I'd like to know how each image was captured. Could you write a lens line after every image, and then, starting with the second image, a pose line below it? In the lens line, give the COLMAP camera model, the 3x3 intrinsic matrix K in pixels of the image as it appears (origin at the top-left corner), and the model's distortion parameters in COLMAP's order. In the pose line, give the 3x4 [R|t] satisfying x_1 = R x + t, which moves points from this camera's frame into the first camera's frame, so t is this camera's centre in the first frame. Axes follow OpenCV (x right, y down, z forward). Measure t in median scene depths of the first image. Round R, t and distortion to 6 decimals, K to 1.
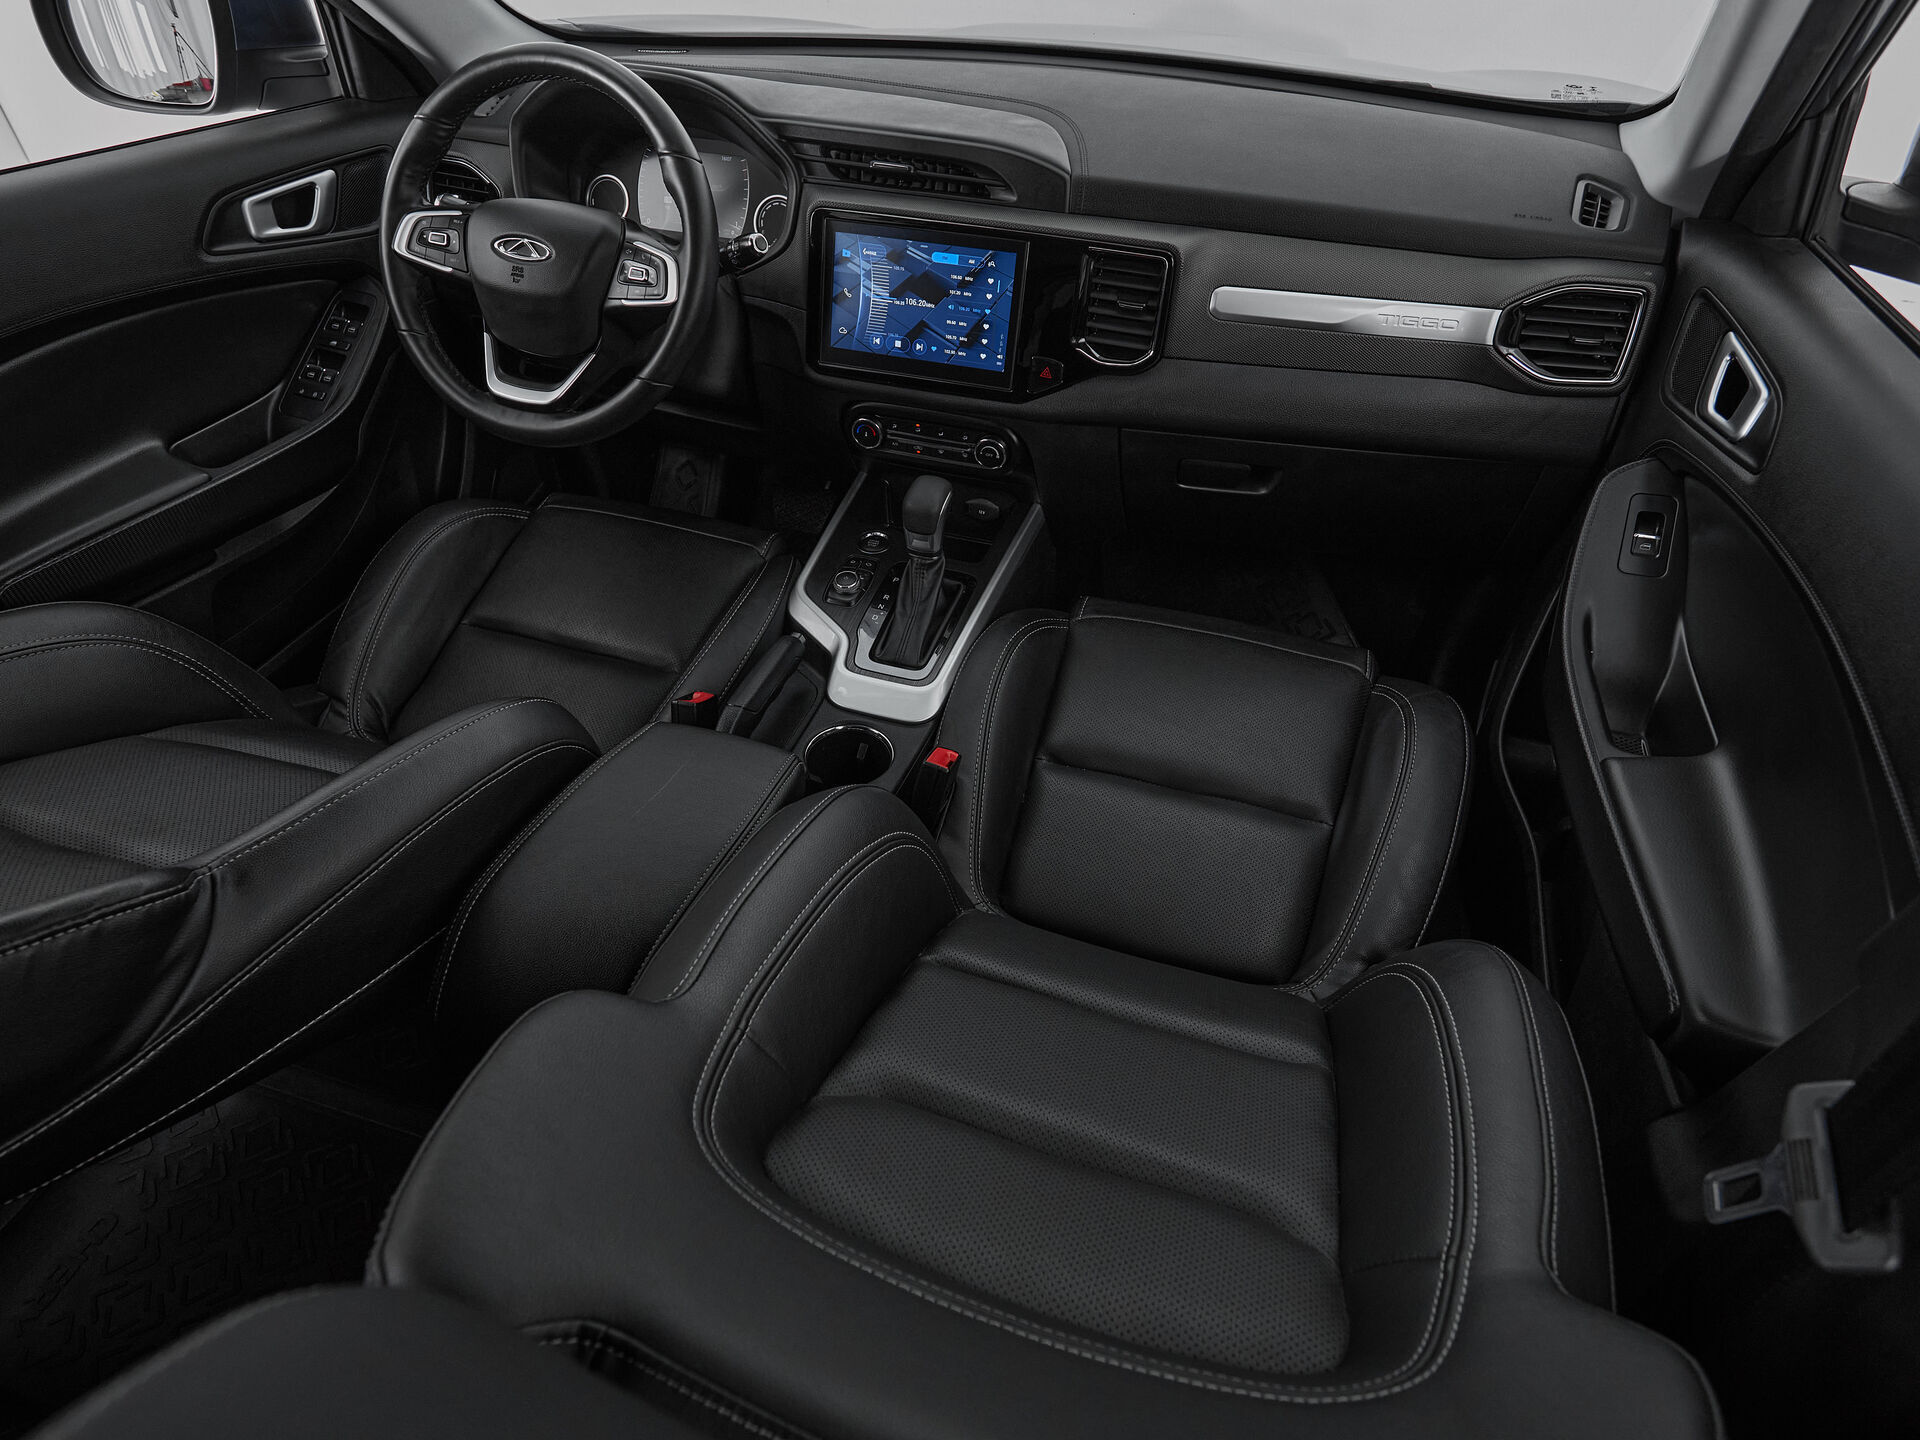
lens RADIAL K [[1051.9, 0, 943.1], [0, 1051.9, 719.3], [0, 0, 1]] dist [0.002044, -0.001724]
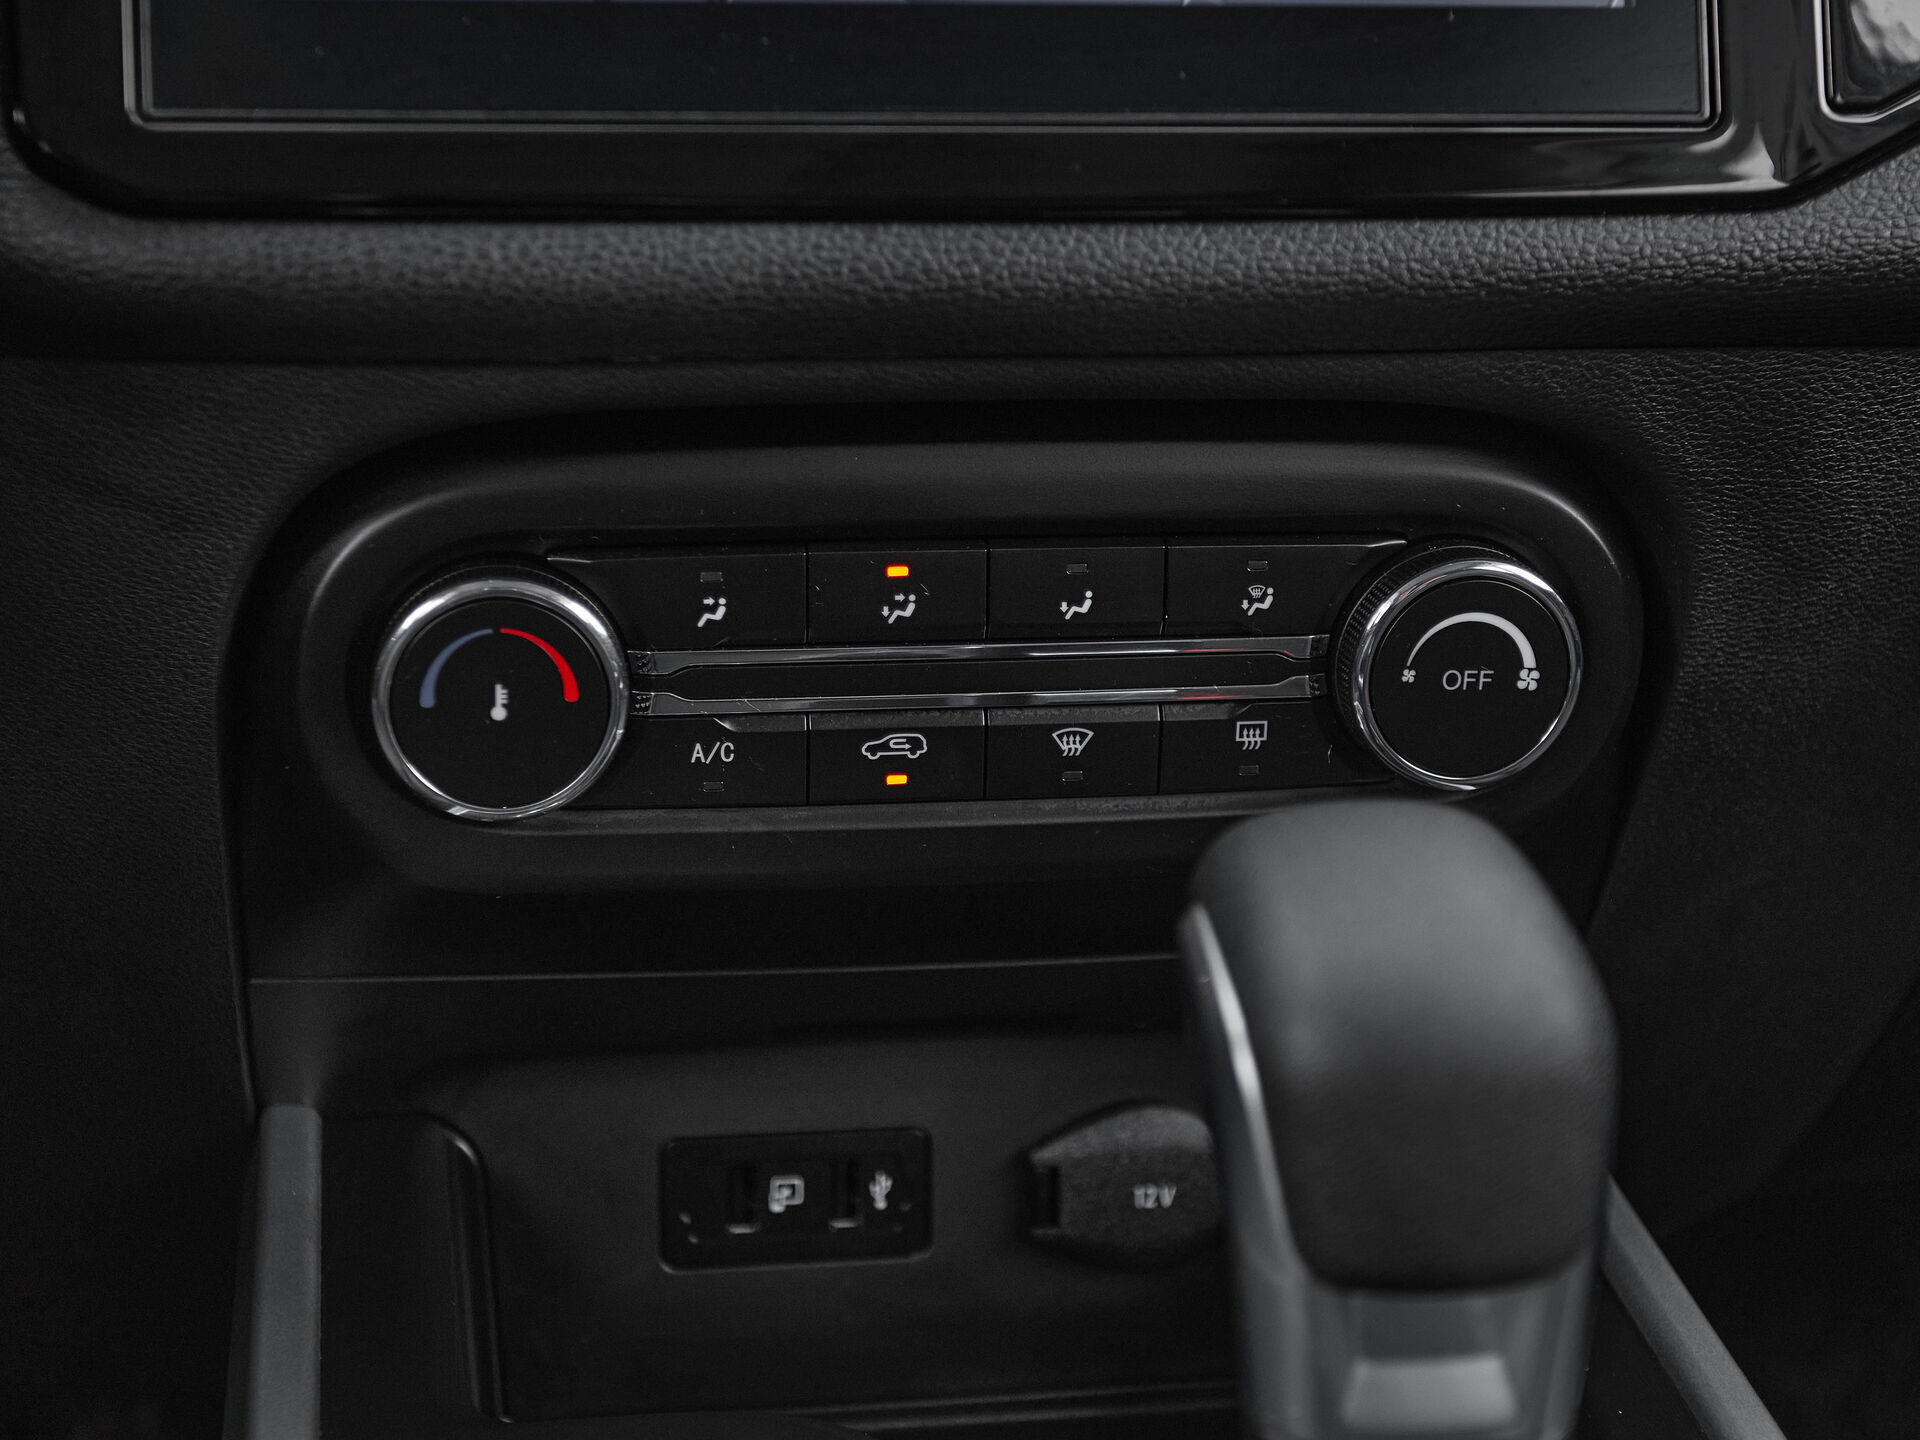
lens RADIAL K [[2664.2, 0, 948.0], [0, 2664.2, 624.7], [0, 0, 1]] dist [0.013618, 0.000000]
pose [[0.886852, -0.100393, 0.451016, -0.189758], [0.305392, 0.859864, -0.409107, -0.145191], [-0.346741, 0.500554, 0.793231, 0.801243]]
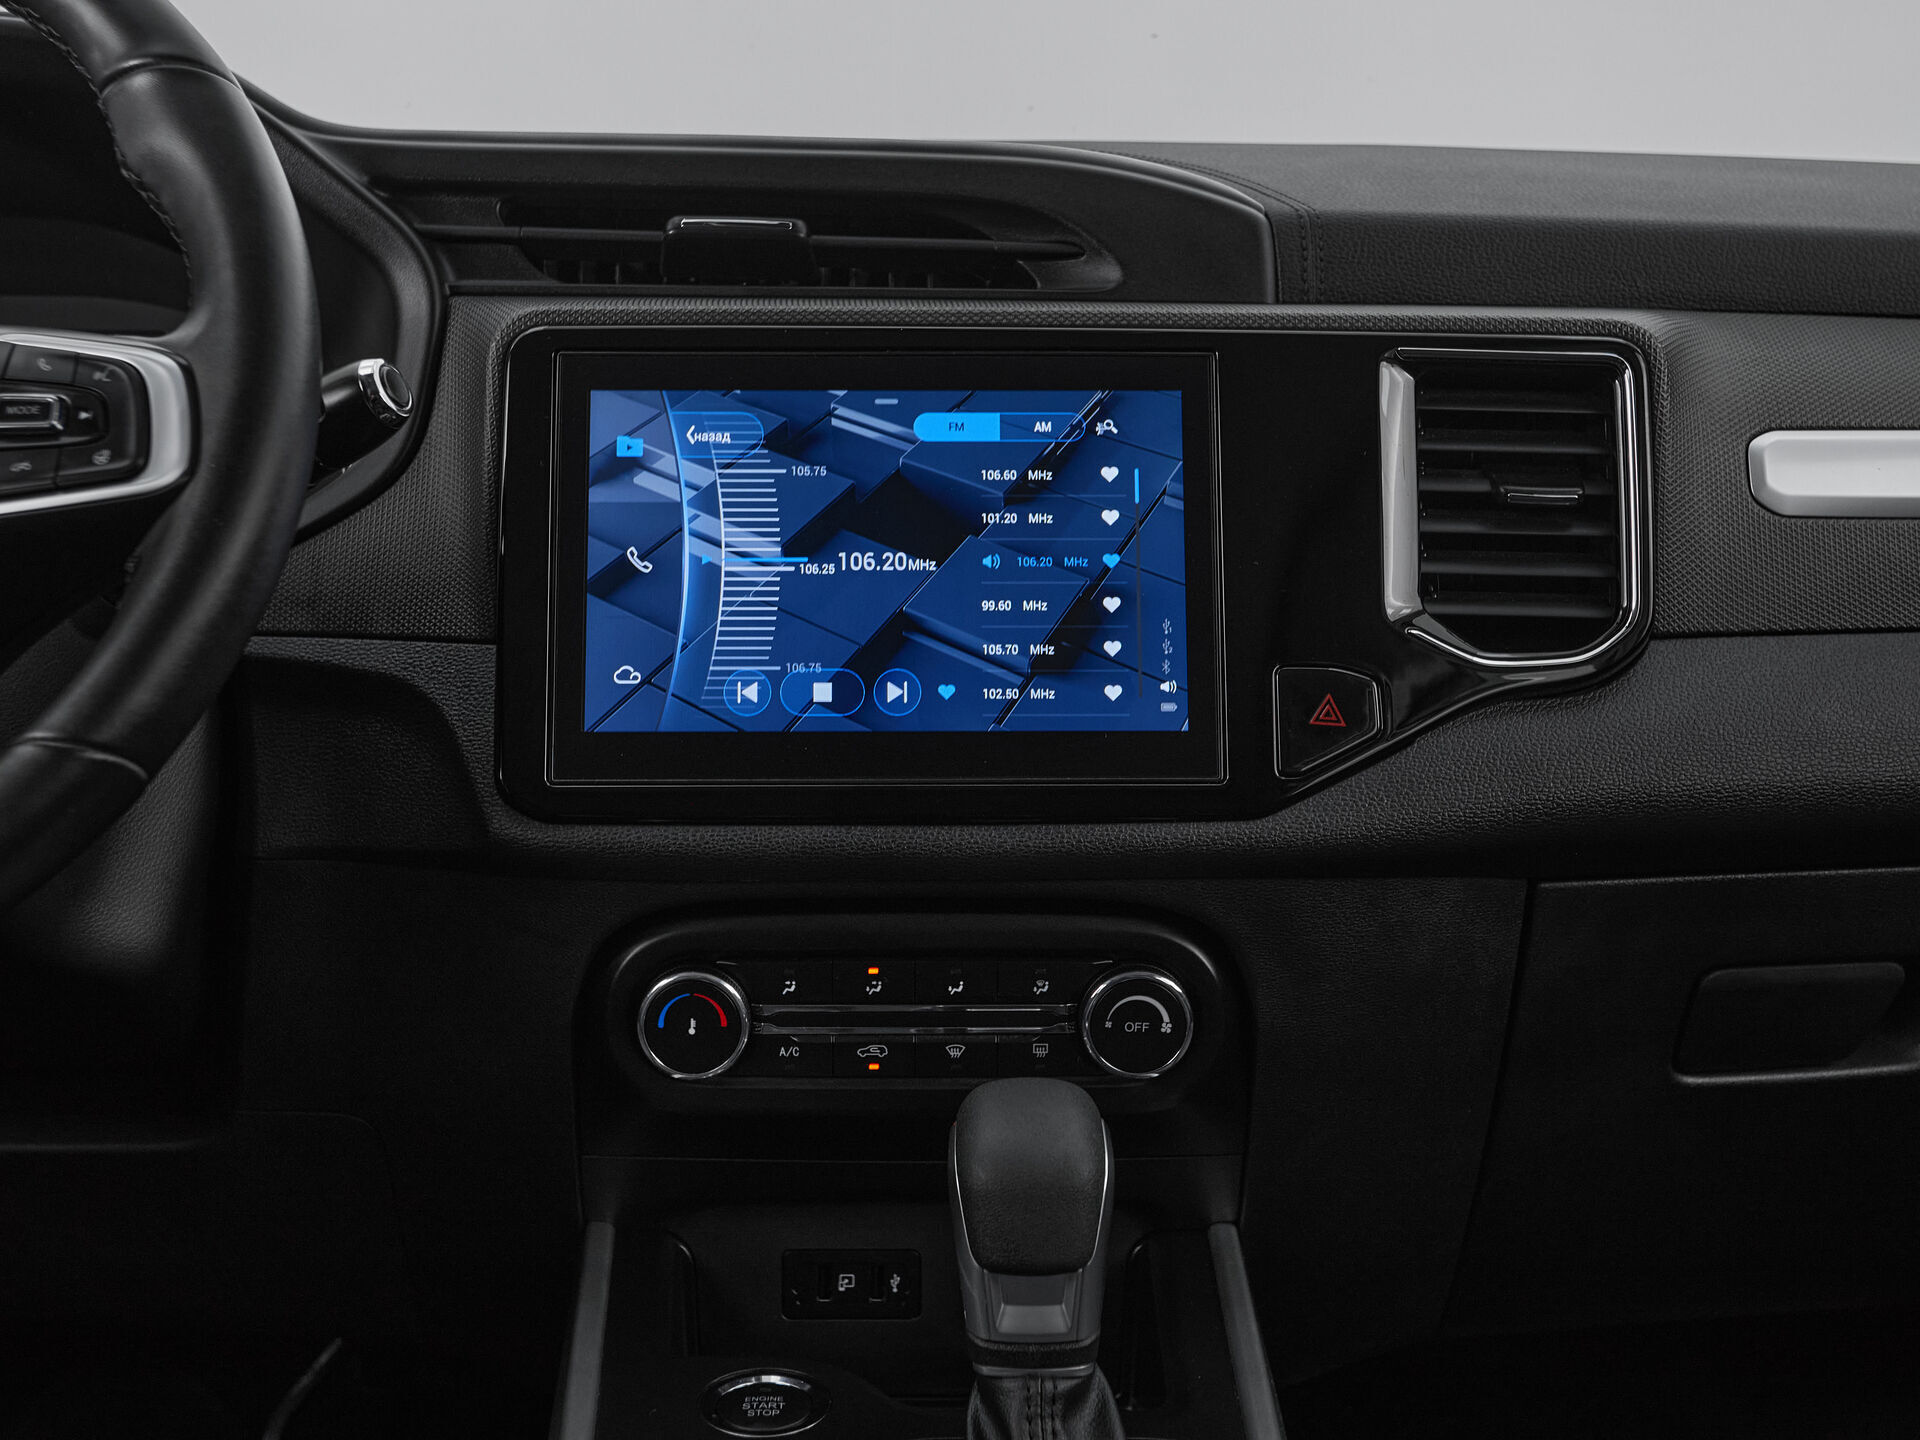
lens RADIAL K [[2664.2, 0, 963.5], [0, 2664.2, 659.6], [0, 0, 1]] dist [0.013618, 0.000000]
pose [[0.938974, -0.045180, 0.341007, -0.277048], [0.232219, 0.814607, -0.531497, 0.058853], [-0.253774, 0.578251, 0.775387, 0.395753]]
